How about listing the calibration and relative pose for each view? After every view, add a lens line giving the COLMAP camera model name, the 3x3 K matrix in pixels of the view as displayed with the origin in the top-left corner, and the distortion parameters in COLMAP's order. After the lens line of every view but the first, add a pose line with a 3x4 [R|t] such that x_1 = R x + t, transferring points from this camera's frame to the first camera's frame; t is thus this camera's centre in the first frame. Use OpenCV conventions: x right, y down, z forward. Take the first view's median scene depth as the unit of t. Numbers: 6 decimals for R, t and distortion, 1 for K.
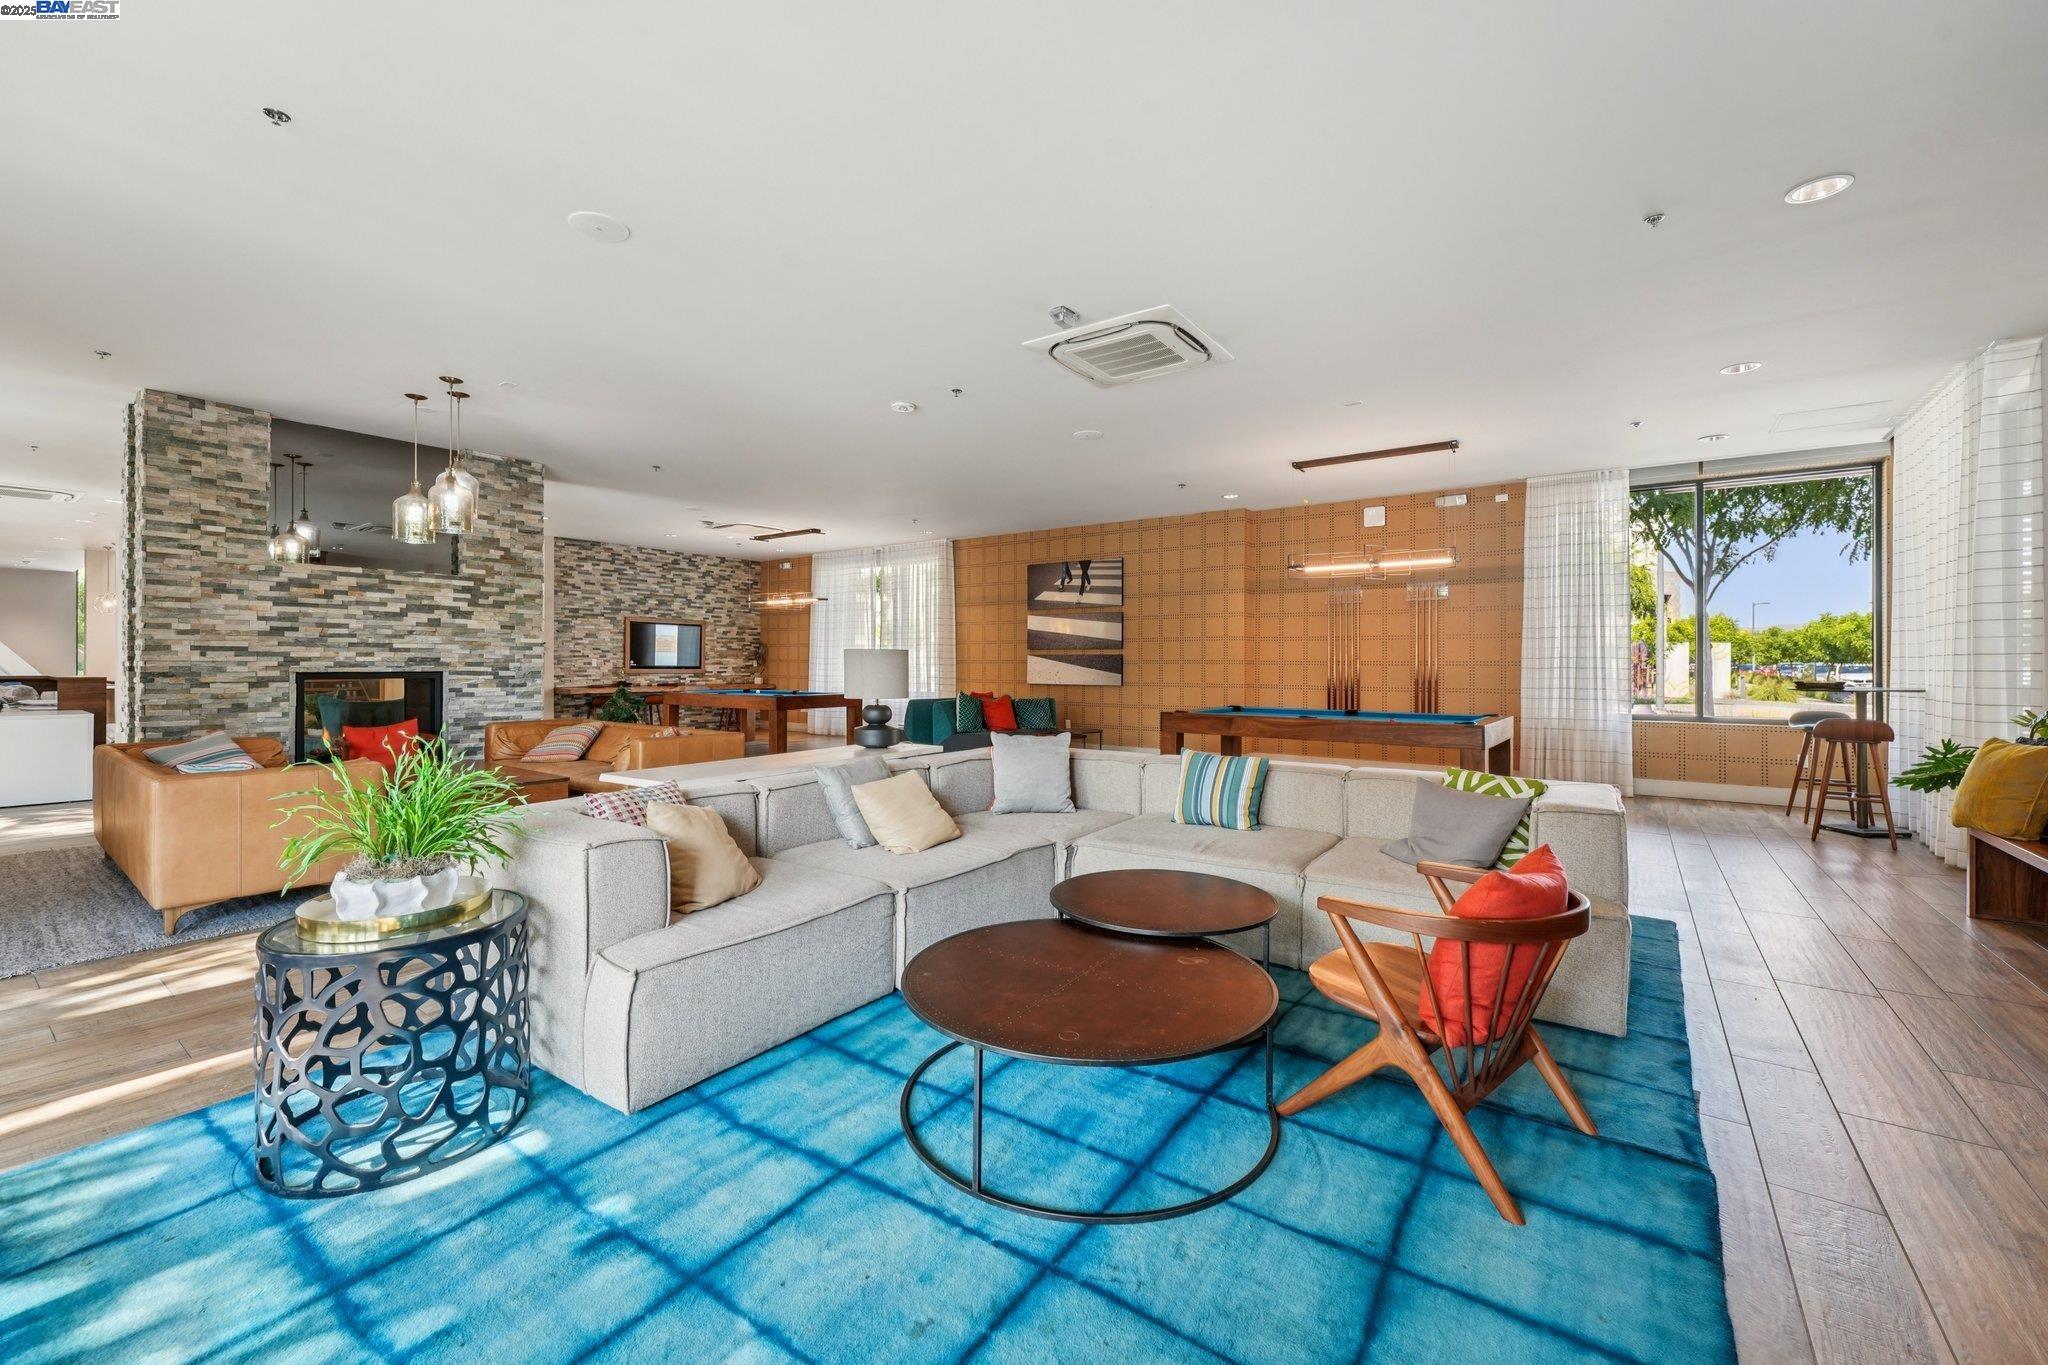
lens RADIAL K [[827.7, 0, 1024.0], [0, 827.7, 682.5], [0, 0, 1]] dist [-0.001359, -0.000099]
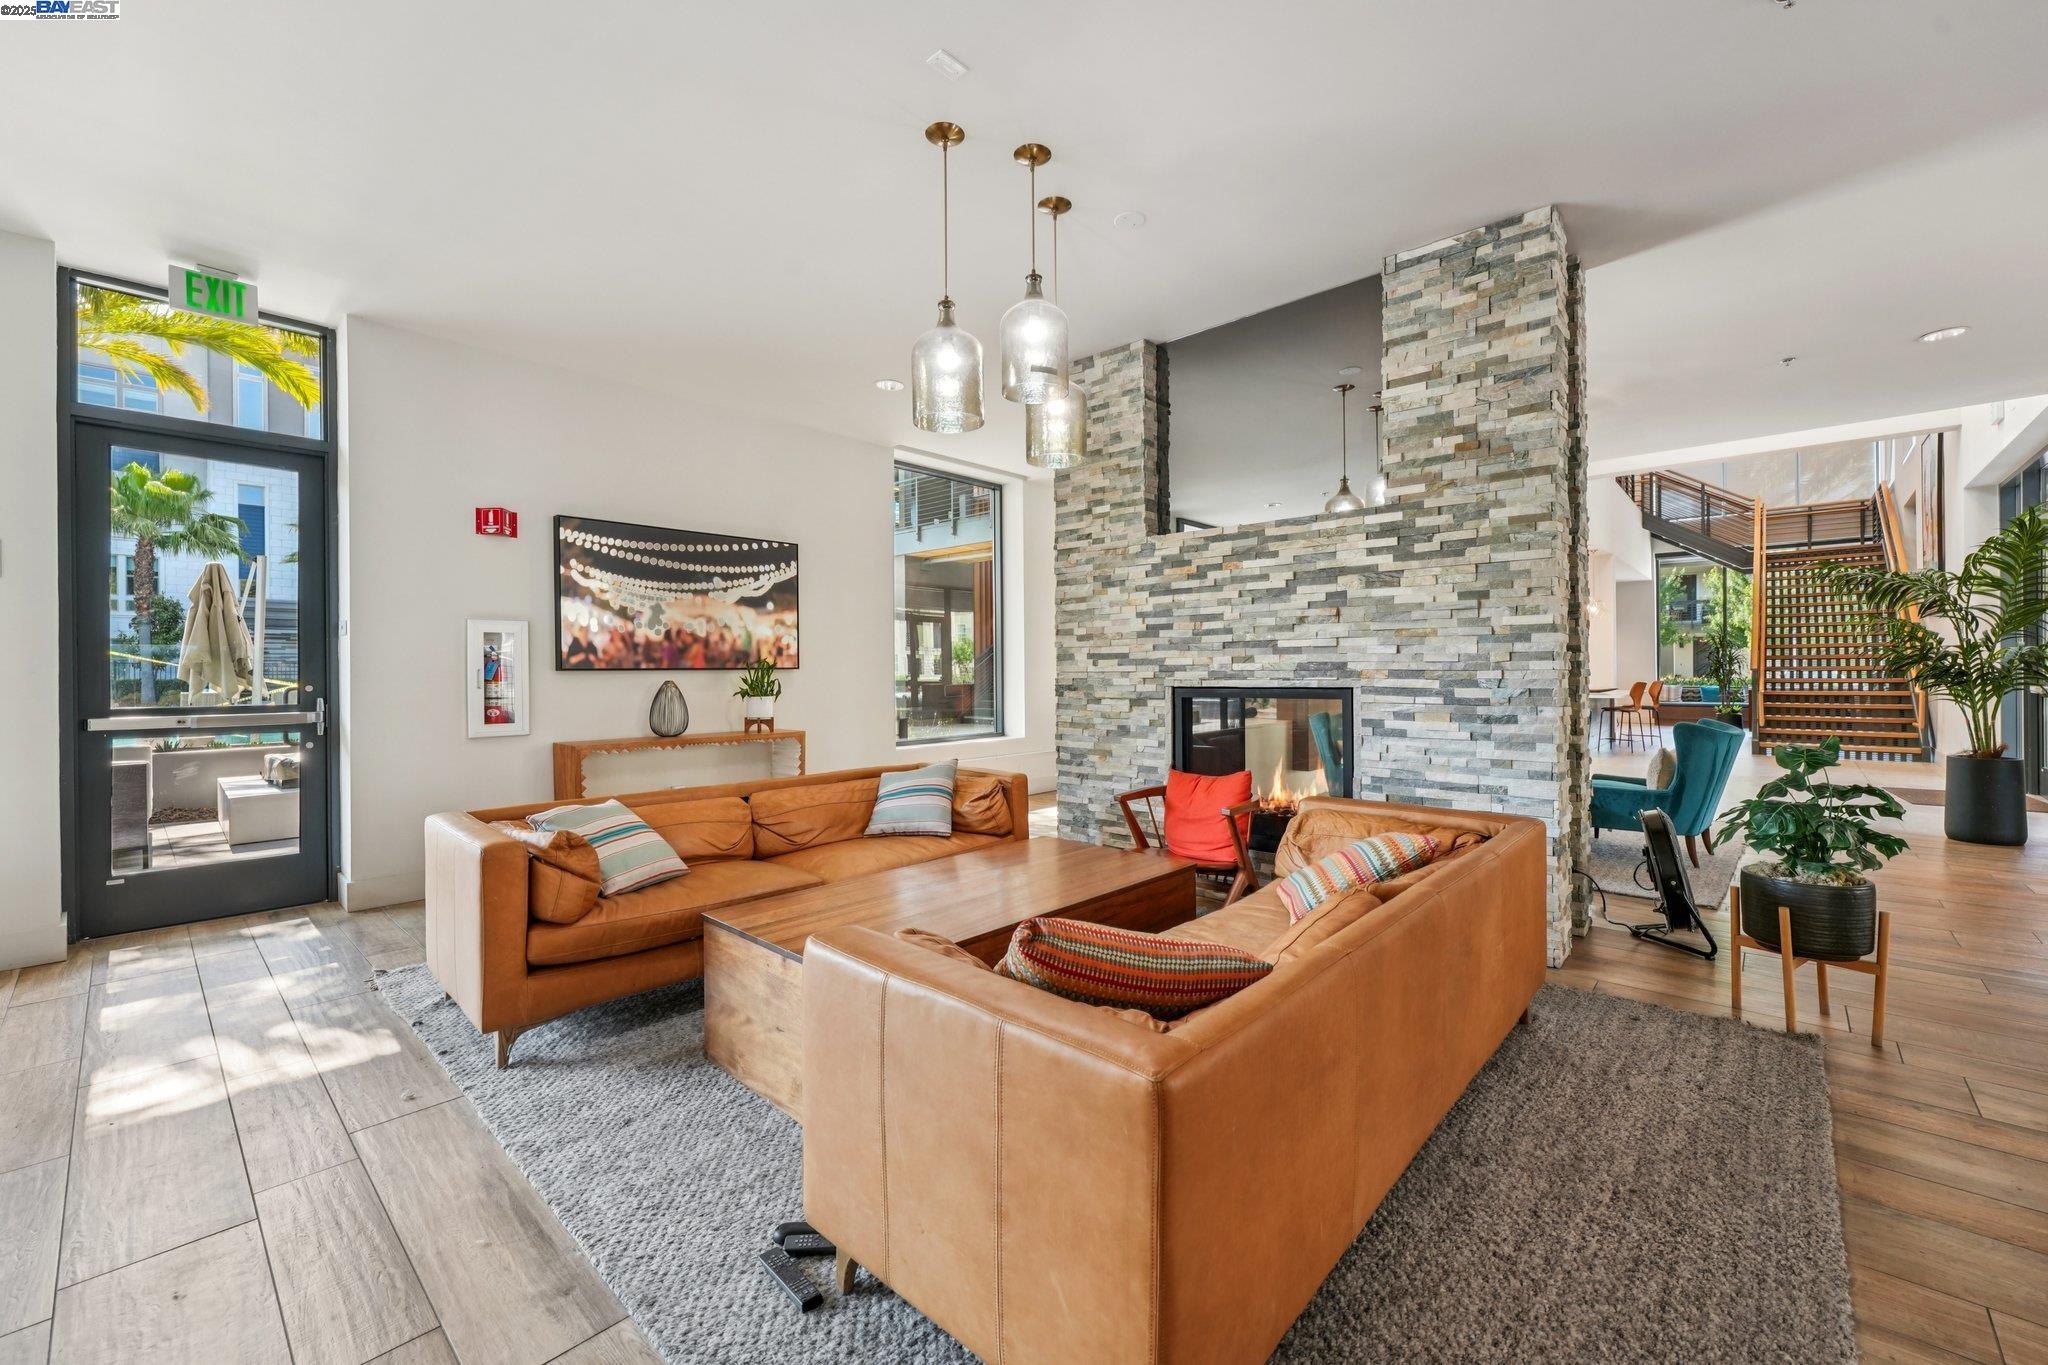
lens RADIAL K [[827.7, 0, 1024.0], [0, 827.7, 682.5], [0, 0, 1]] dist [-0.001359, -0.000099]
pose [[-0.133448, 0.000971, -0.991055, -0.147102], [-0.022640, 0.999736, 0.004028, -0.015387], [0.990797, 0.022975, -0.133391, 0.943542]]
